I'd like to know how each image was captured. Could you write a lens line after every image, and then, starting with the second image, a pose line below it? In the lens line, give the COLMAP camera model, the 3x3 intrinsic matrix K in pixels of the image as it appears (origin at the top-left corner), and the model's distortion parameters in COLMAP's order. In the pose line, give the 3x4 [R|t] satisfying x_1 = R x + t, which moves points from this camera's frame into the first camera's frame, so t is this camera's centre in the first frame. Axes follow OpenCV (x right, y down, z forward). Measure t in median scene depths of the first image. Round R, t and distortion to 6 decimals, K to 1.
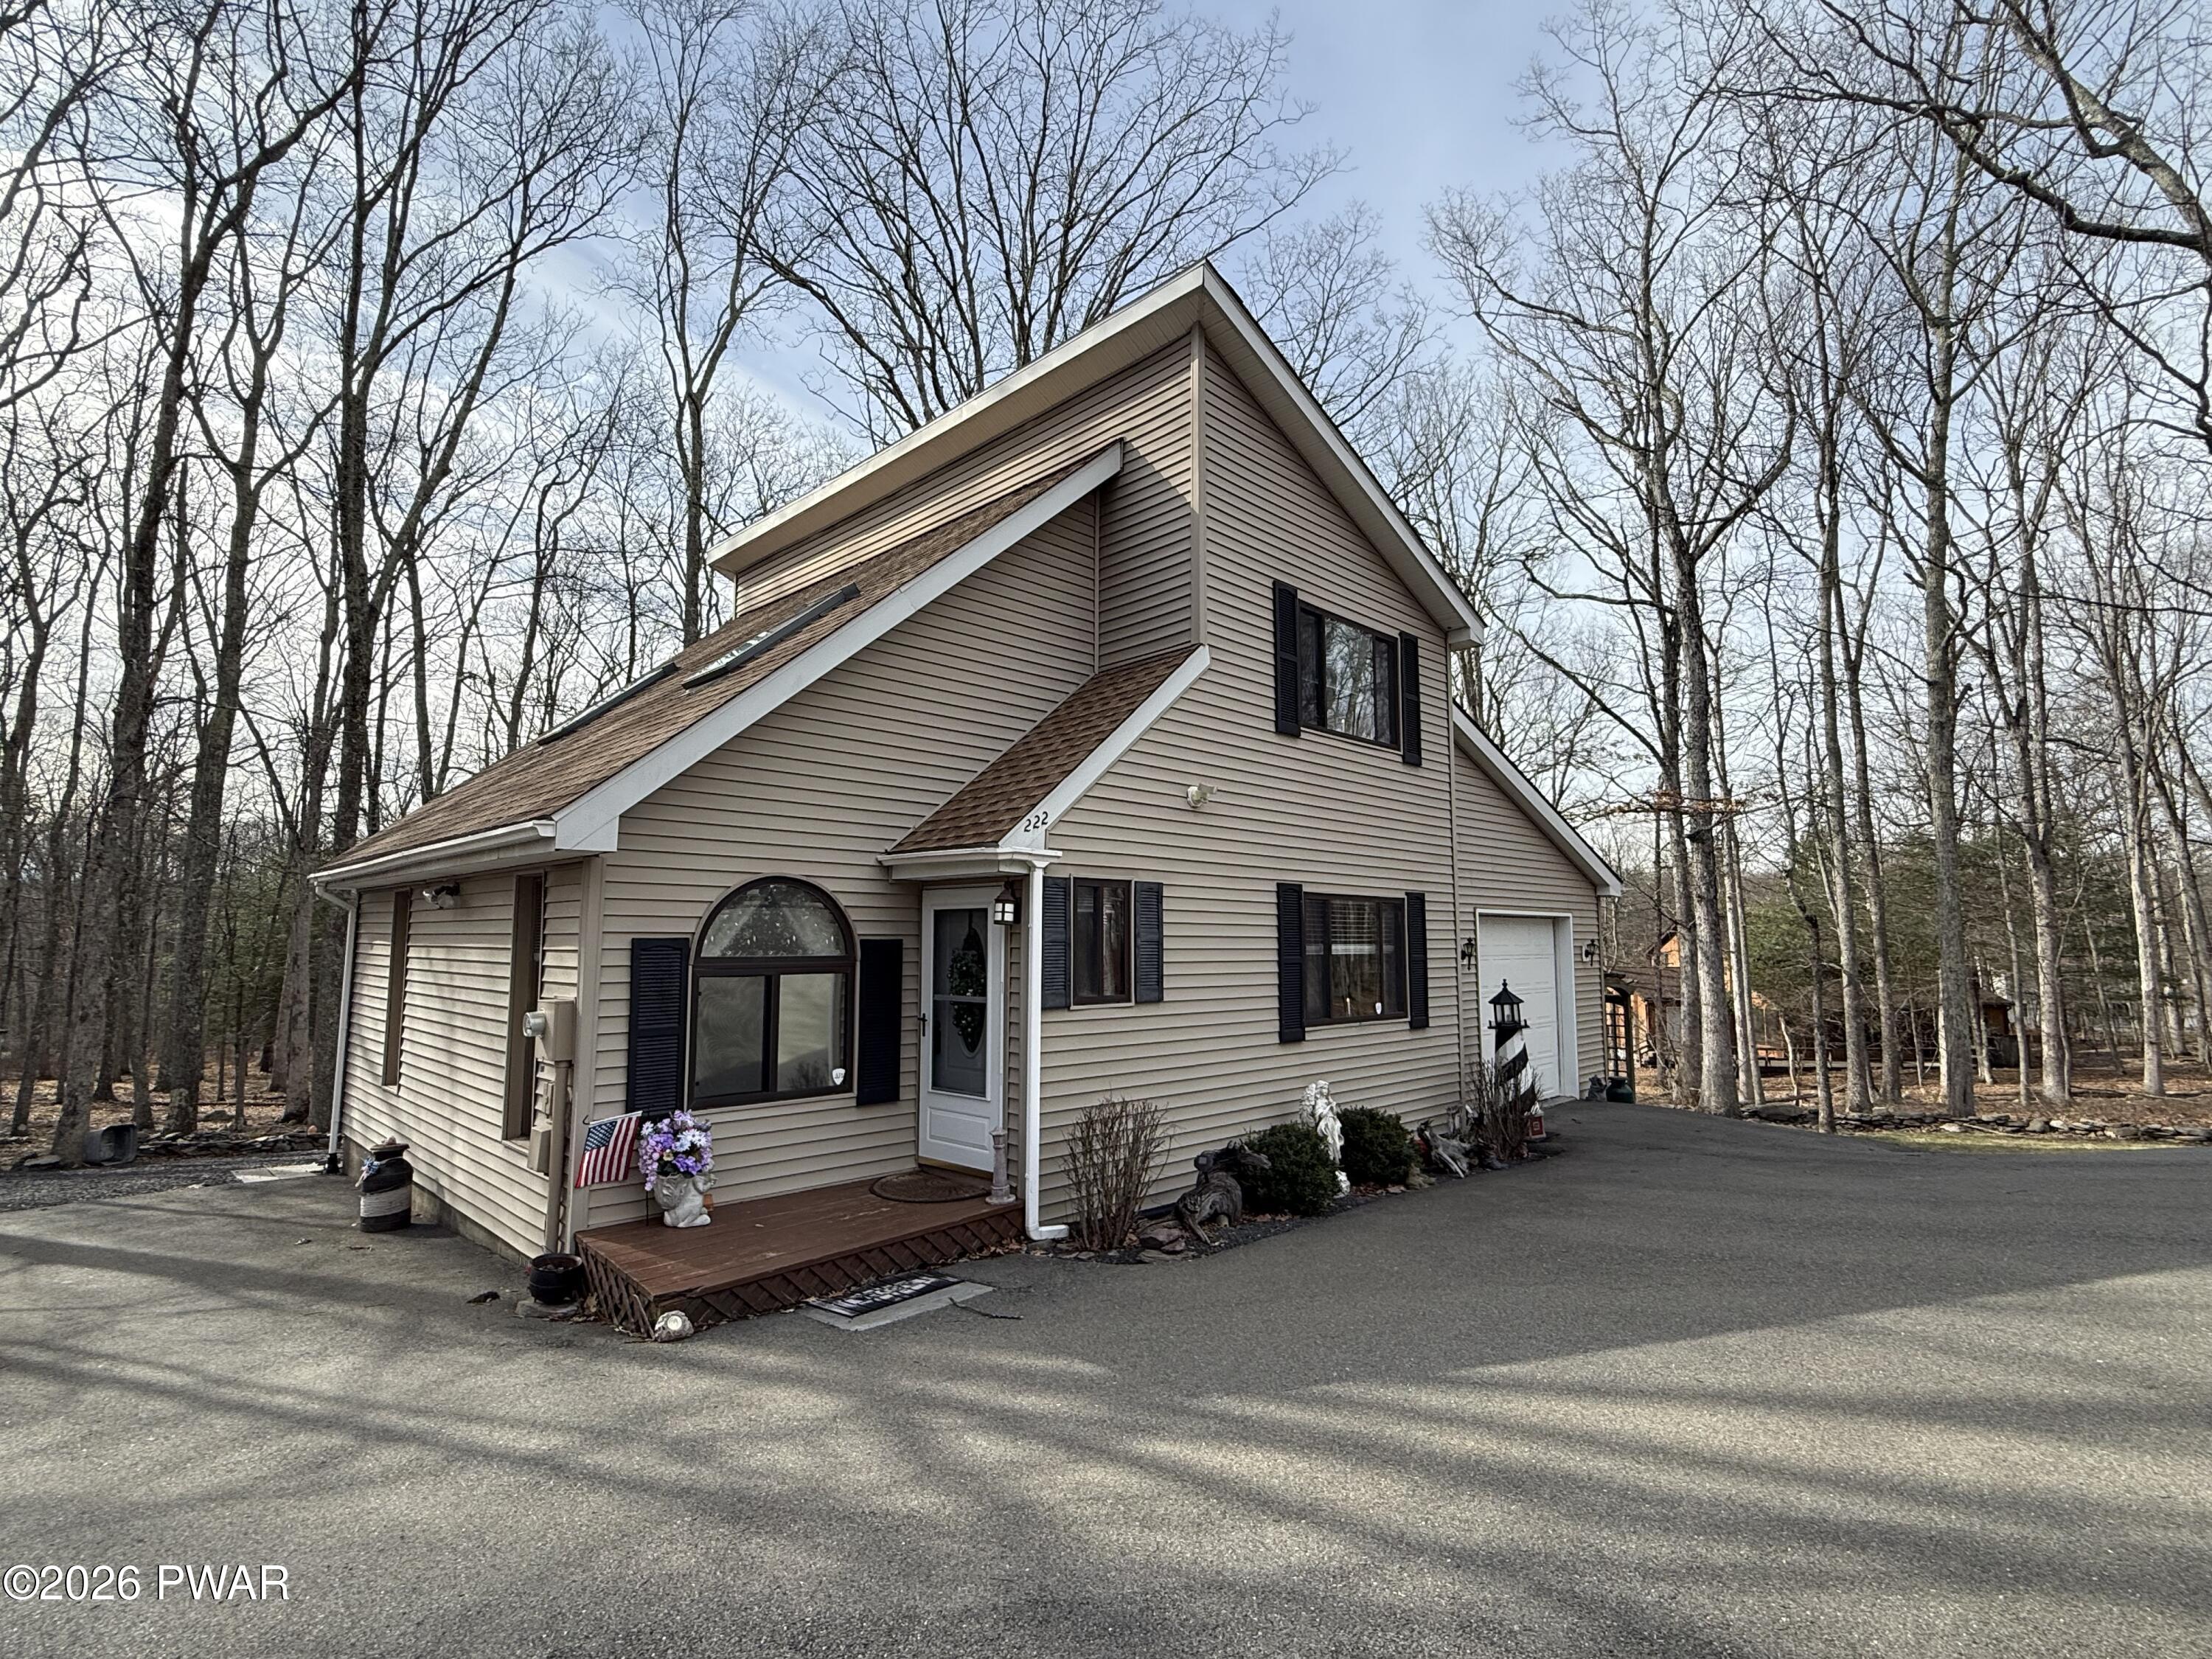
lens RADIAL K [[1053.6, 0, 1104.6], [0, 1053.6, 838.5], [0, 0, 1]] dist [-0.000204, 0.001353]
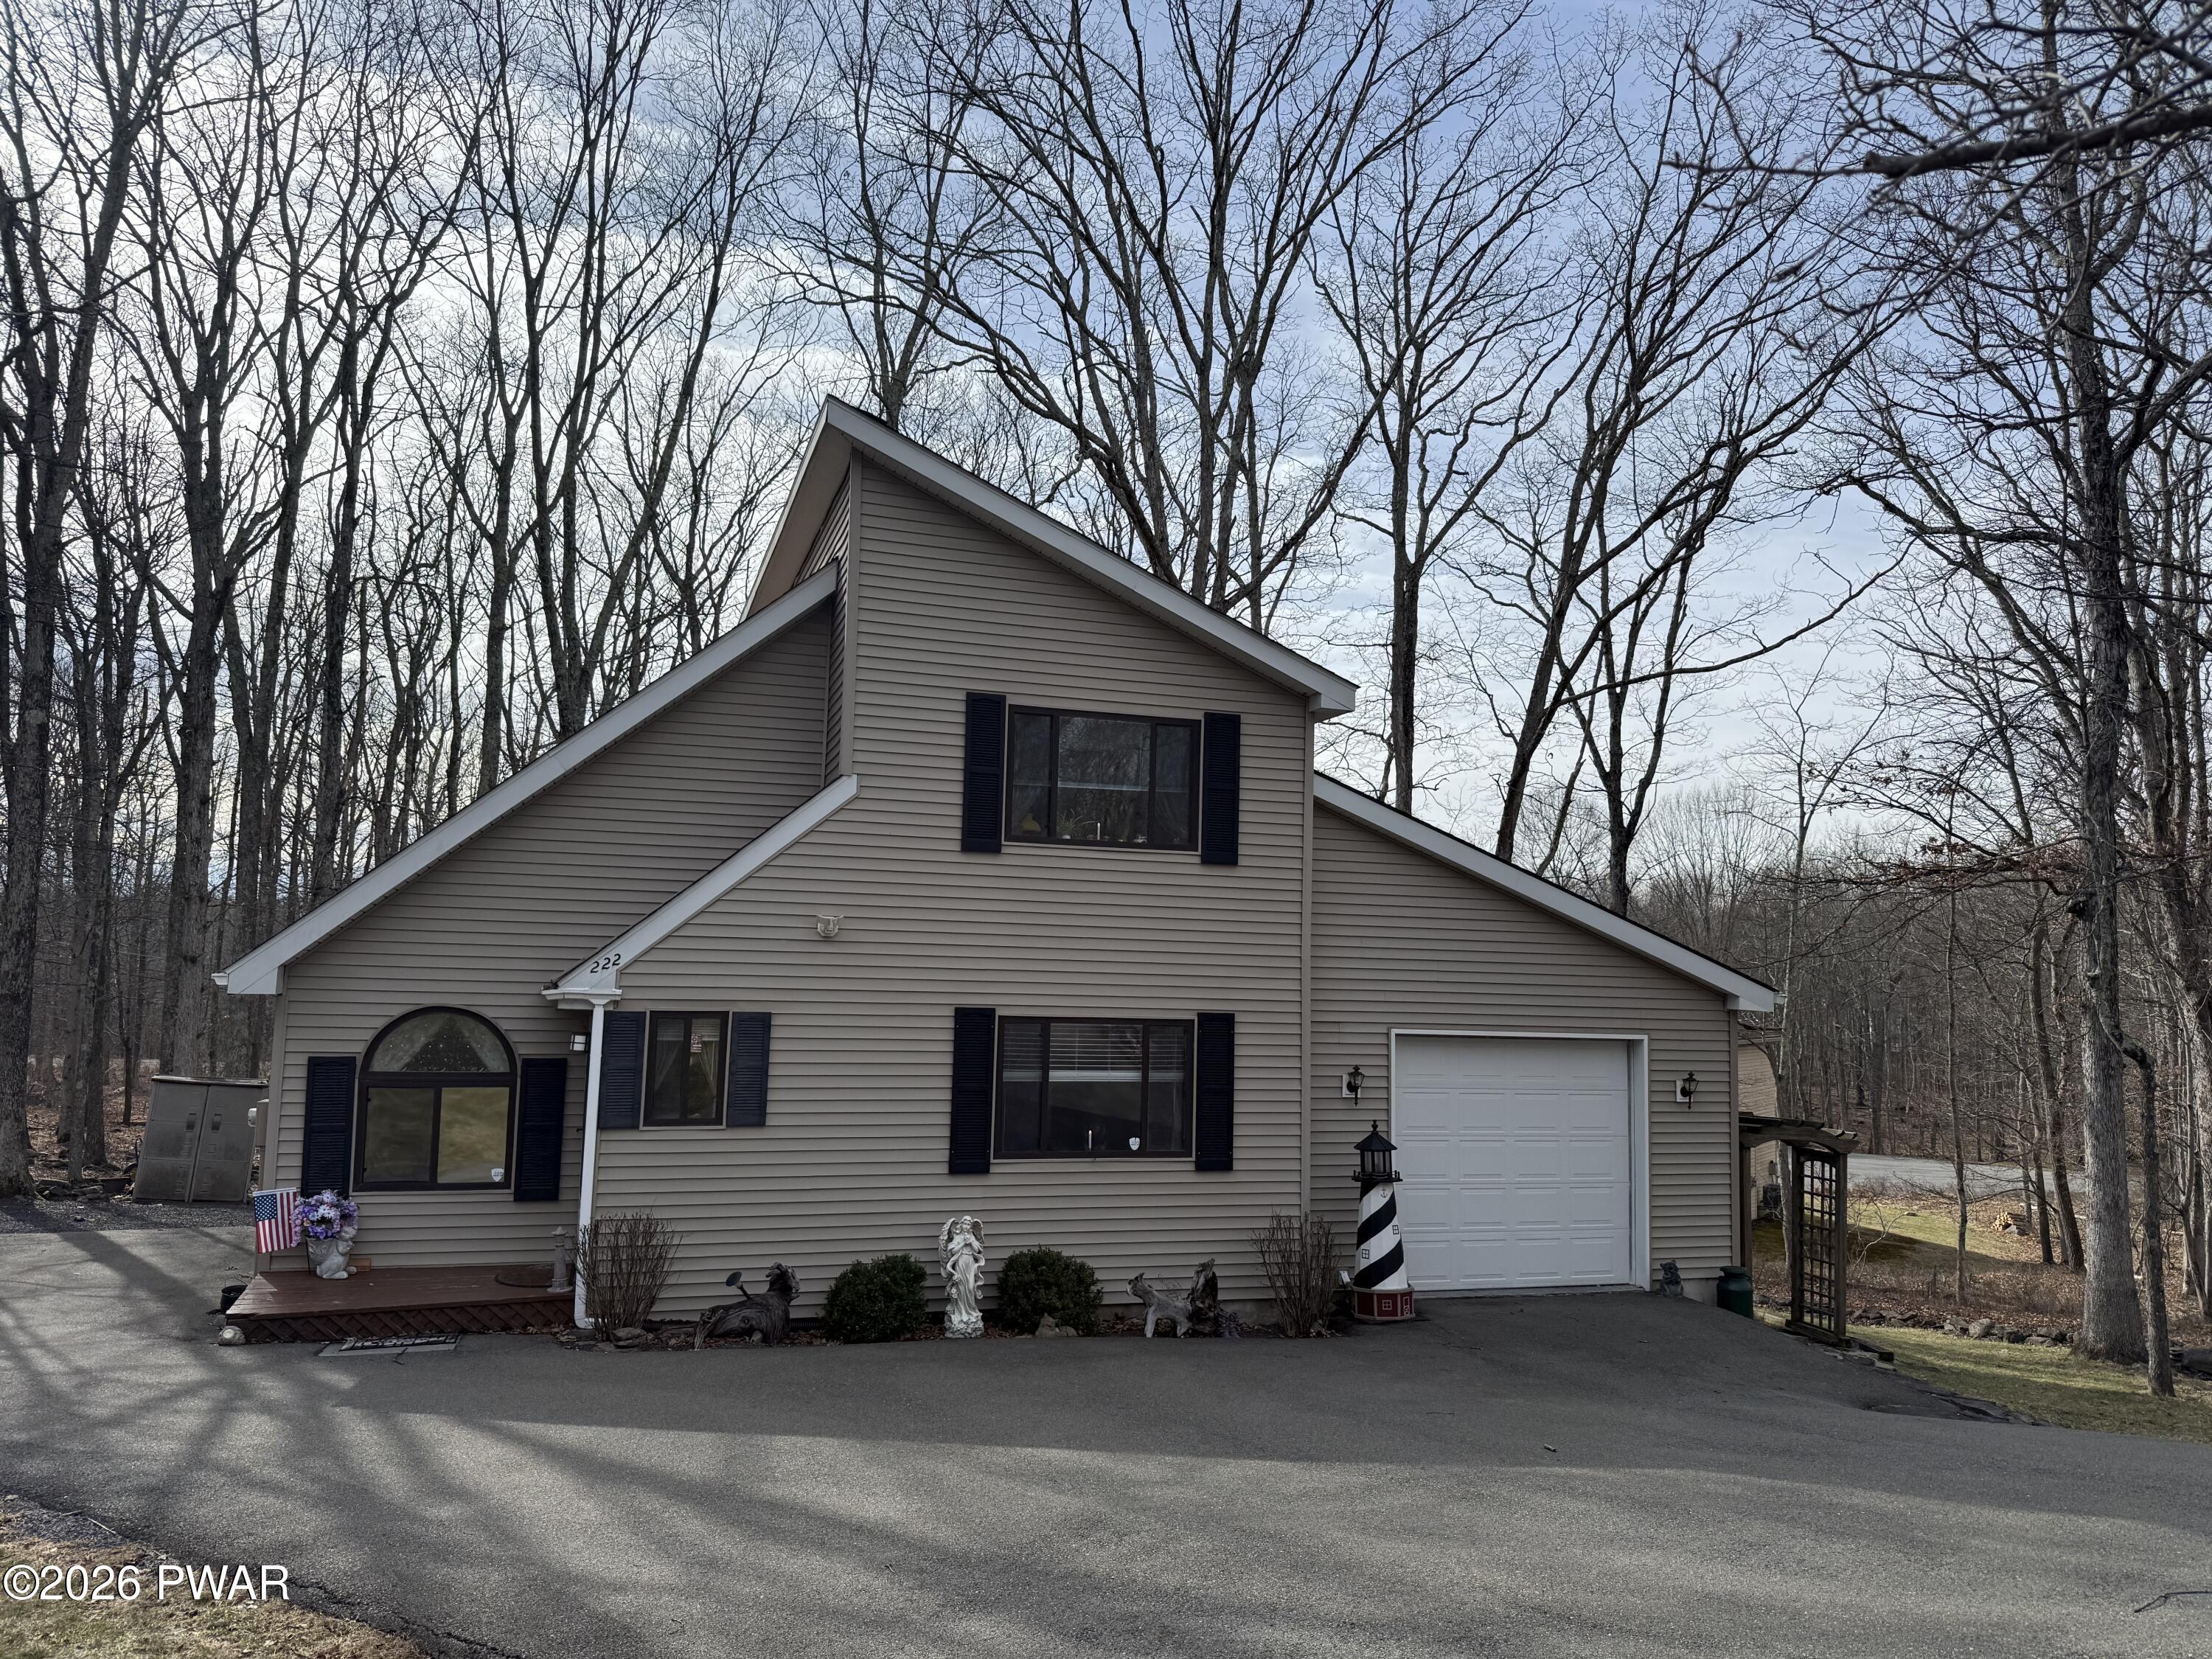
lens RADIAL K [[1546.9, 0, 1108.9], [0, 1546.9, 819.4], [0, 0, 1]] dist [0.051905, -0.068534]
pose [[0.897264, -0.025449, -0.440761, 1.064714], [0.020276, 0.999659, -0.016444, -0.120834], [0.441029, 0.005818, 0.897474, -0.250960]]
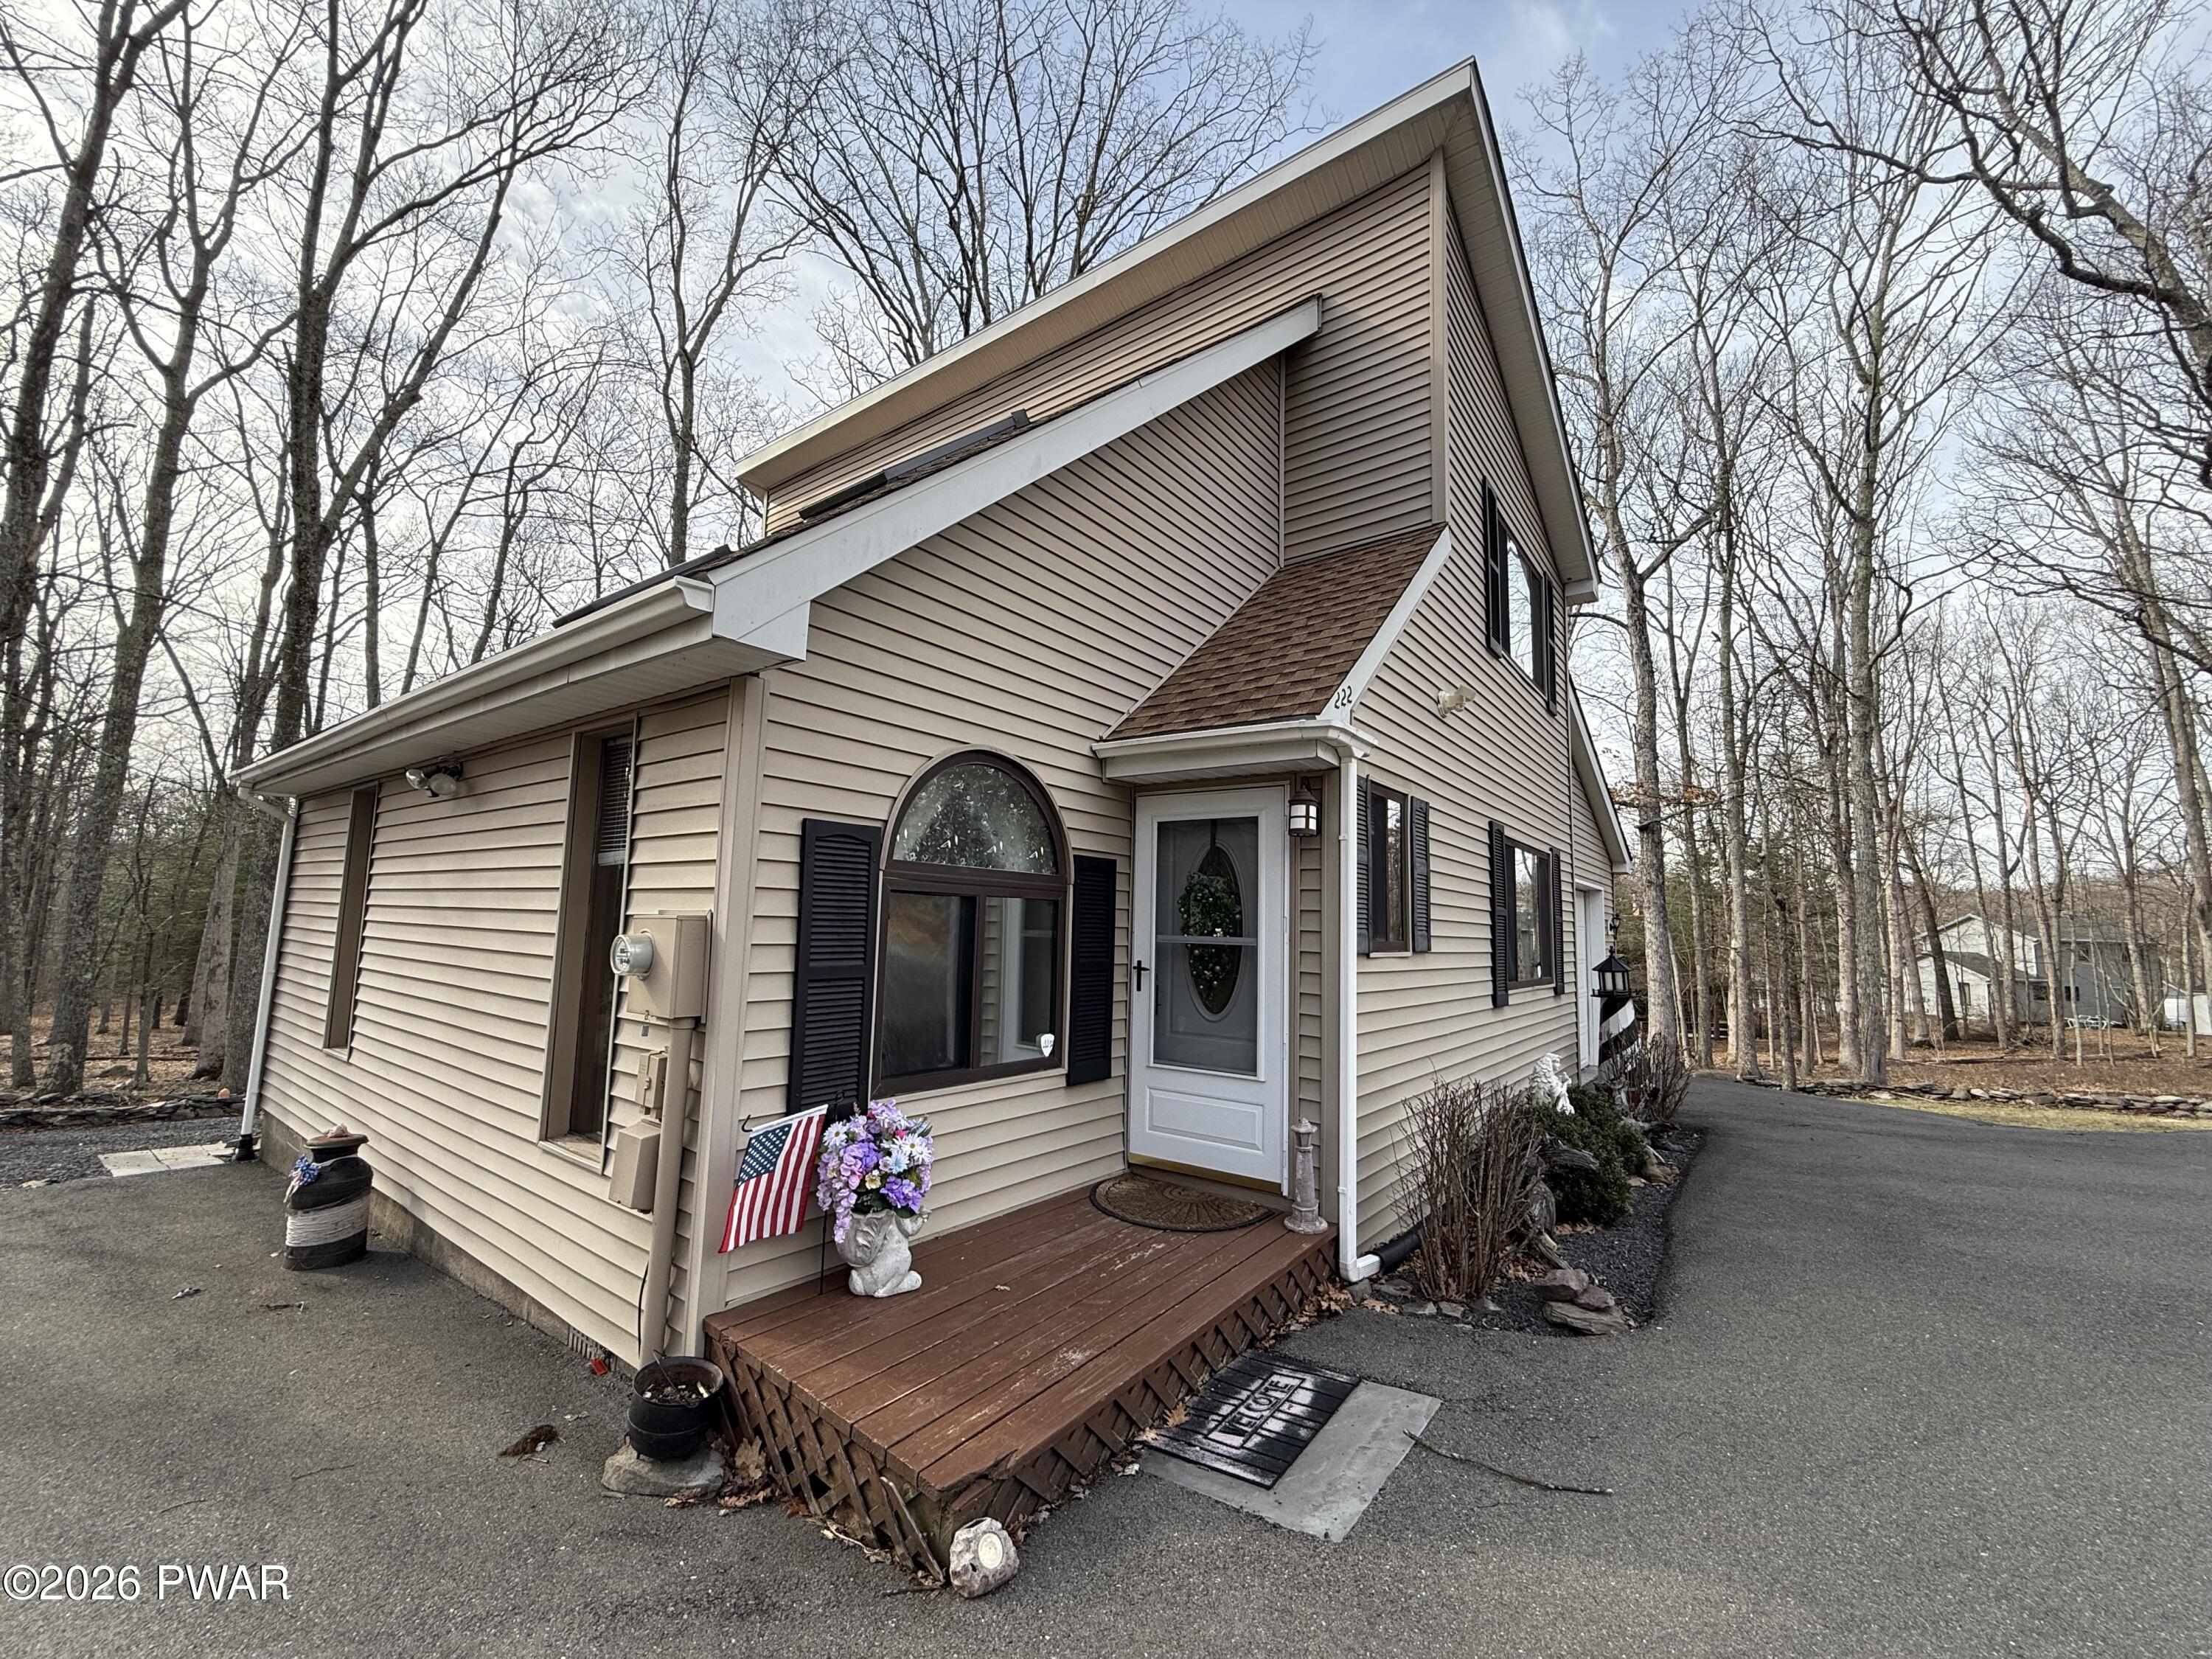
lens RADIAL K [[879.0, 0, 1102.0], [0, 879.0, 835.5], [0, 0, 1]] dist [-0.001009, 0.000191]
pose [[0.990885, 0.039824, 0.128689, -0.276646], [-0.039271, 0.999205, -0.006833, 0.081958], [-0.128859, 0.001717, 0.991661, 0.382214]]
